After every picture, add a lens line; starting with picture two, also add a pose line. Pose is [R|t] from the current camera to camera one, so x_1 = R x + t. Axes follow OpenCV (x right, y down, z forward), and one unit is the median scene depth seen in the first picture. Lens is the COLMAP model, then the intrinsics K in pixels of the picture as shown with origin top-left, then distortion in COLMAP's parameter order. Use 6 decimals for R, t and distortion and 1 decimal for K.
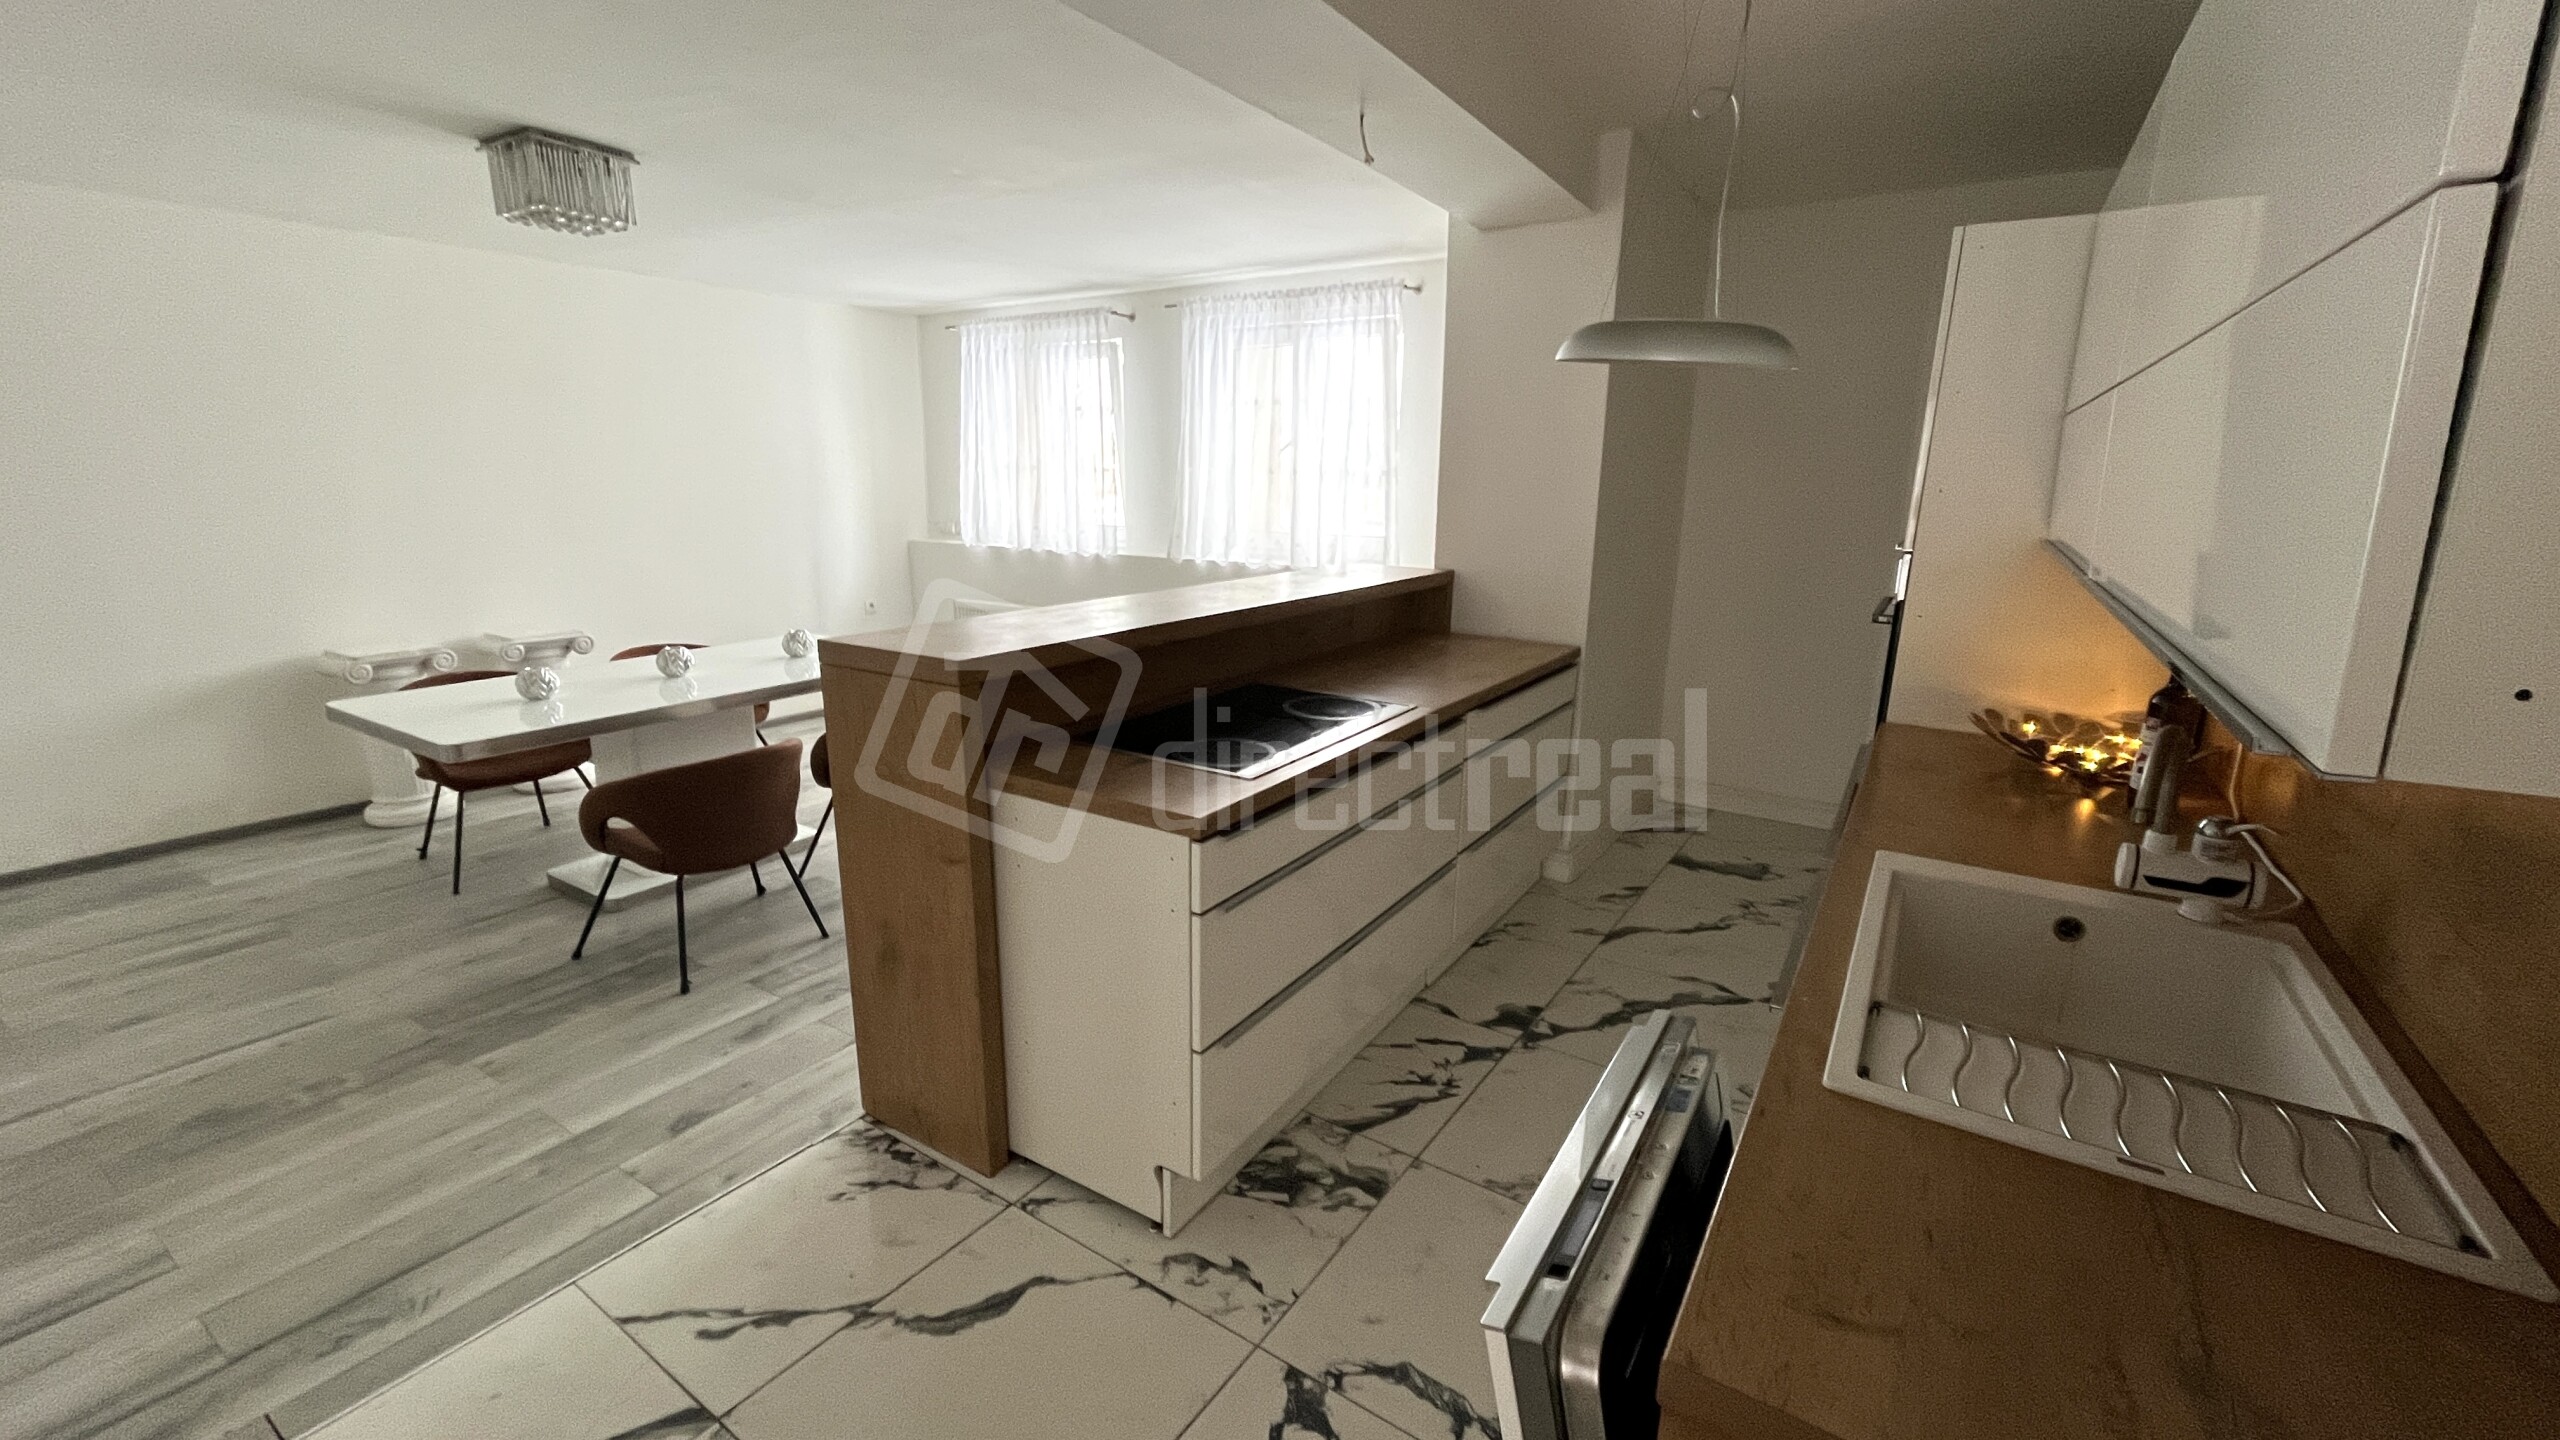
lens RADIAL K [[1037.9, 0, 1277.5], [0, 1037.9, 718.3], [0, 0, 1]] dist [-0.003108, -0.001026]
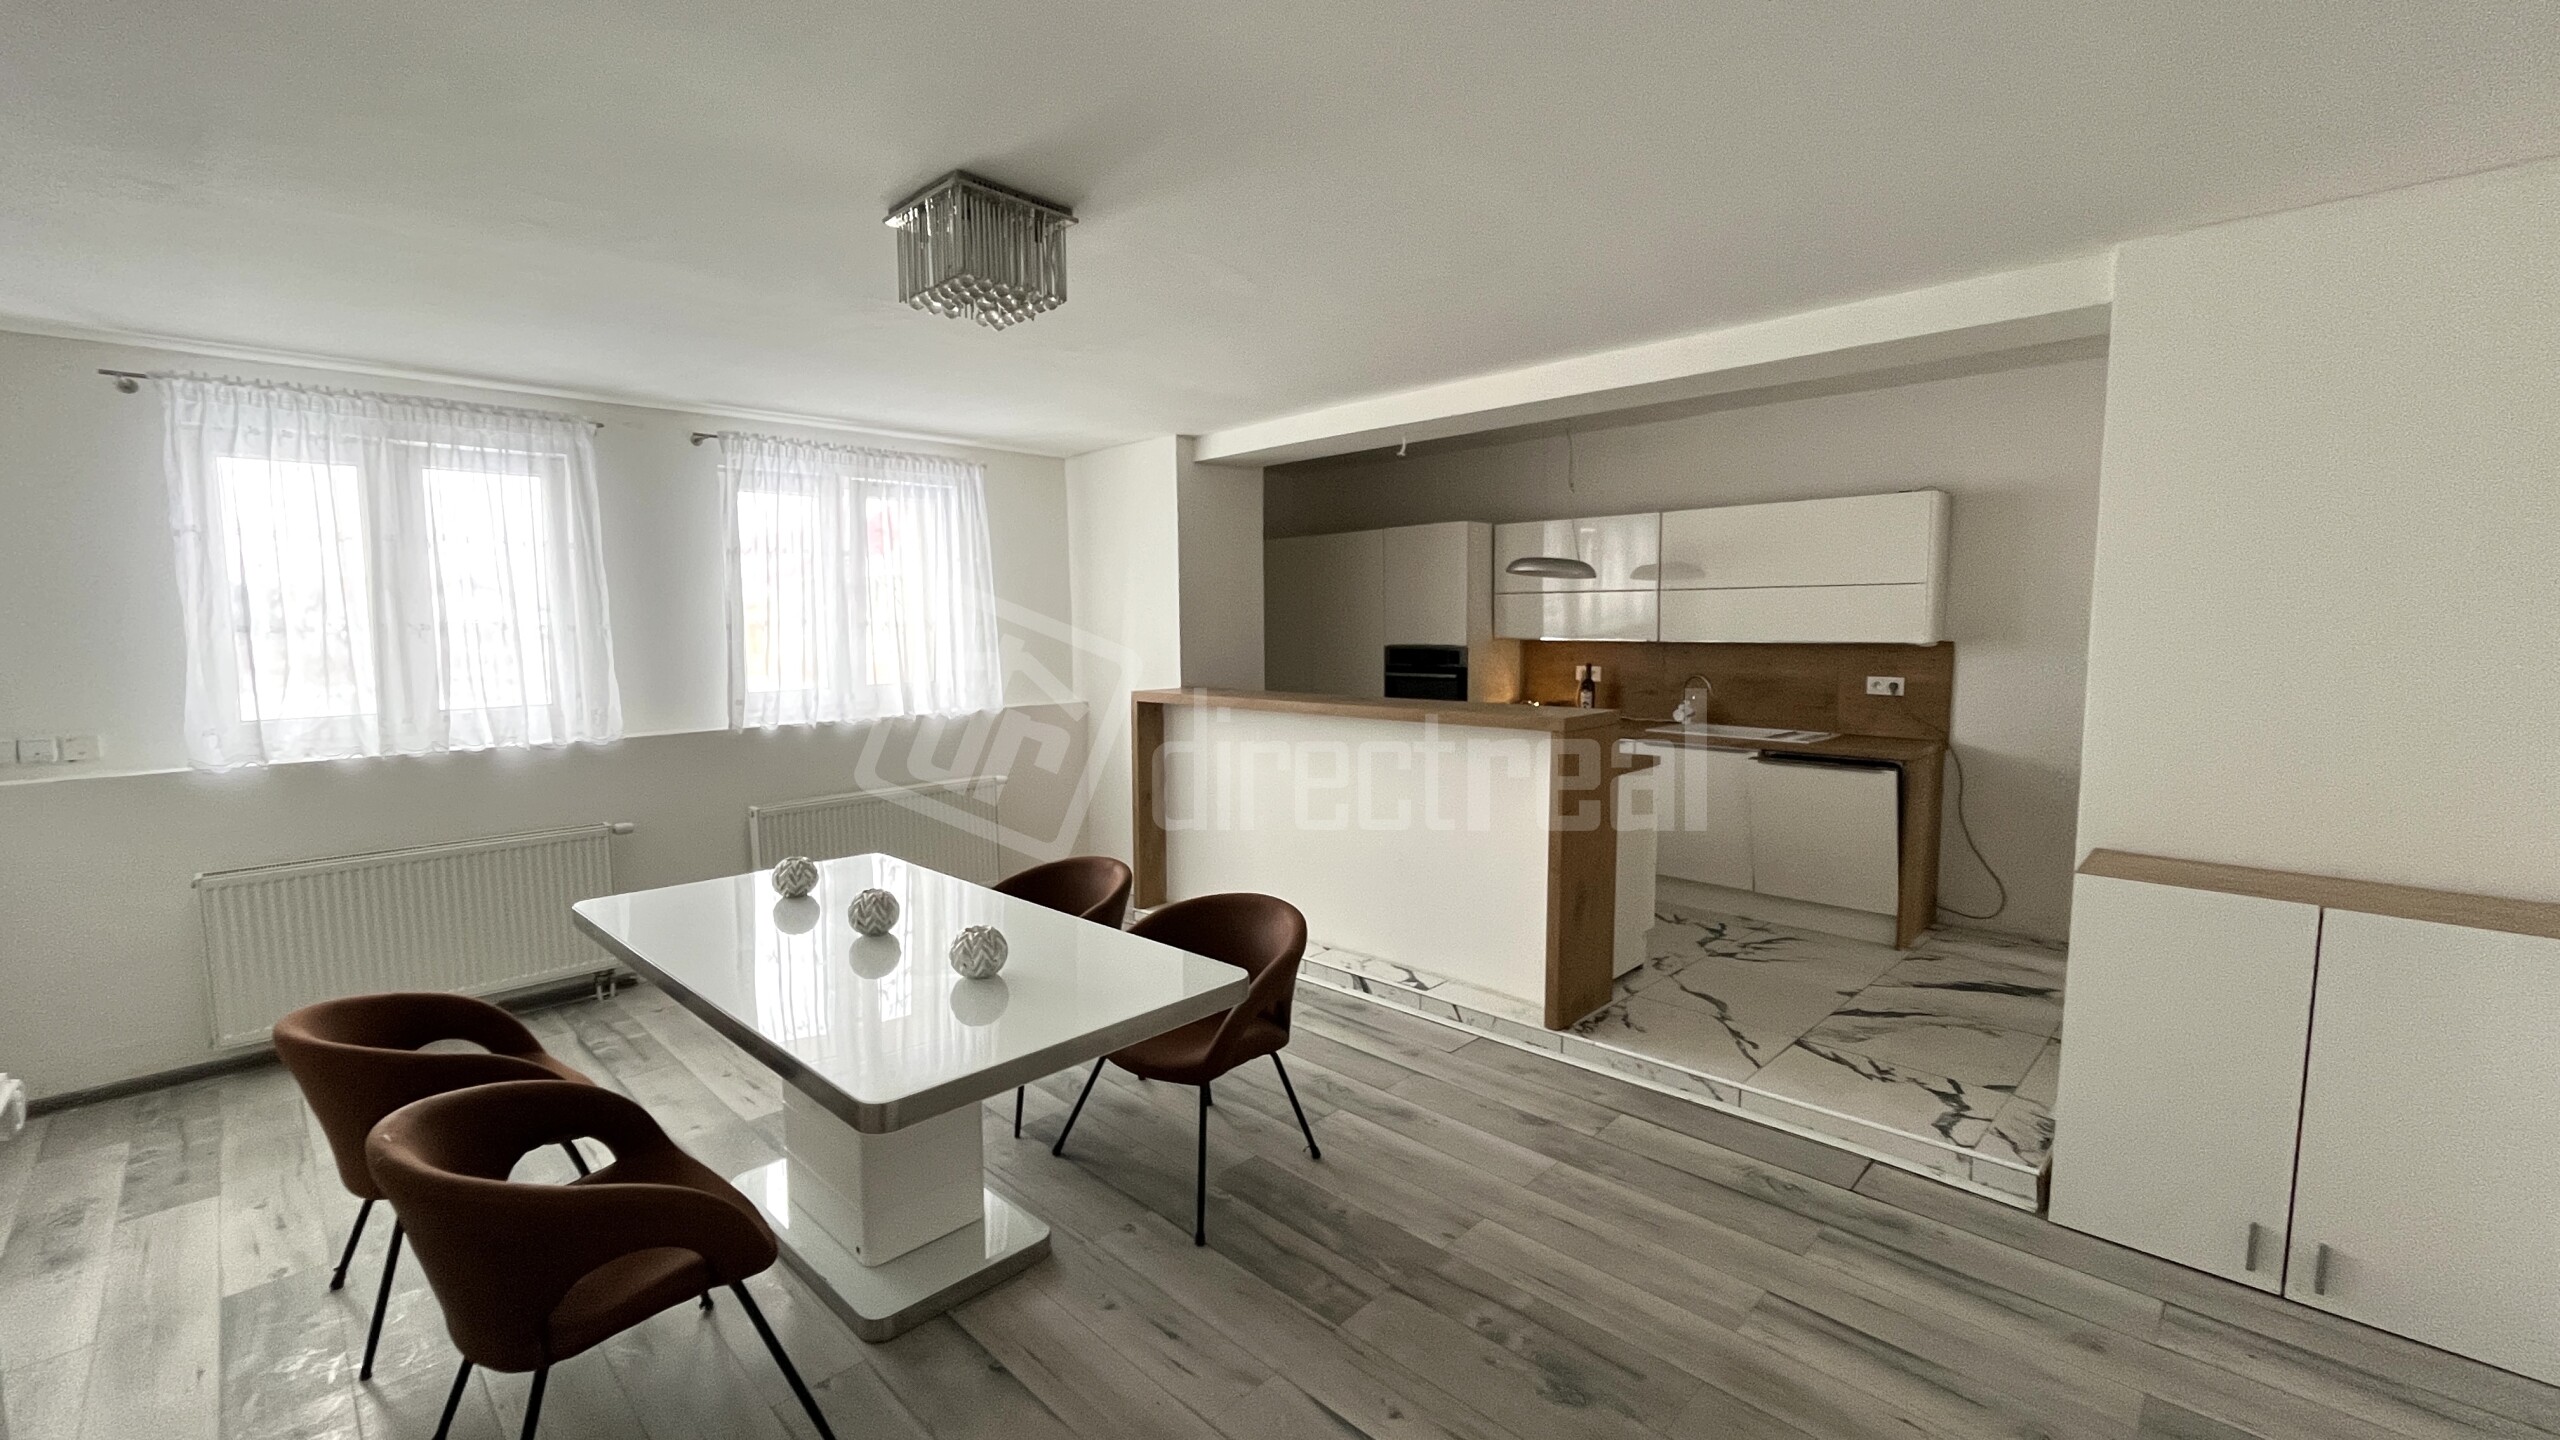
lens RADIAL K [[1037.9, 0, 1272.4], [0, 1037.9, 711.4], [0, 0, 1]] dist [-0.003108, -0.001026]
pose [[0.206956, -0.103529, 0.972857, -1.442252], [0.240876, 0.969167, 0.051894, -0.190754], [-0.948234, 0.223599, 0.225512, 0.715789]]
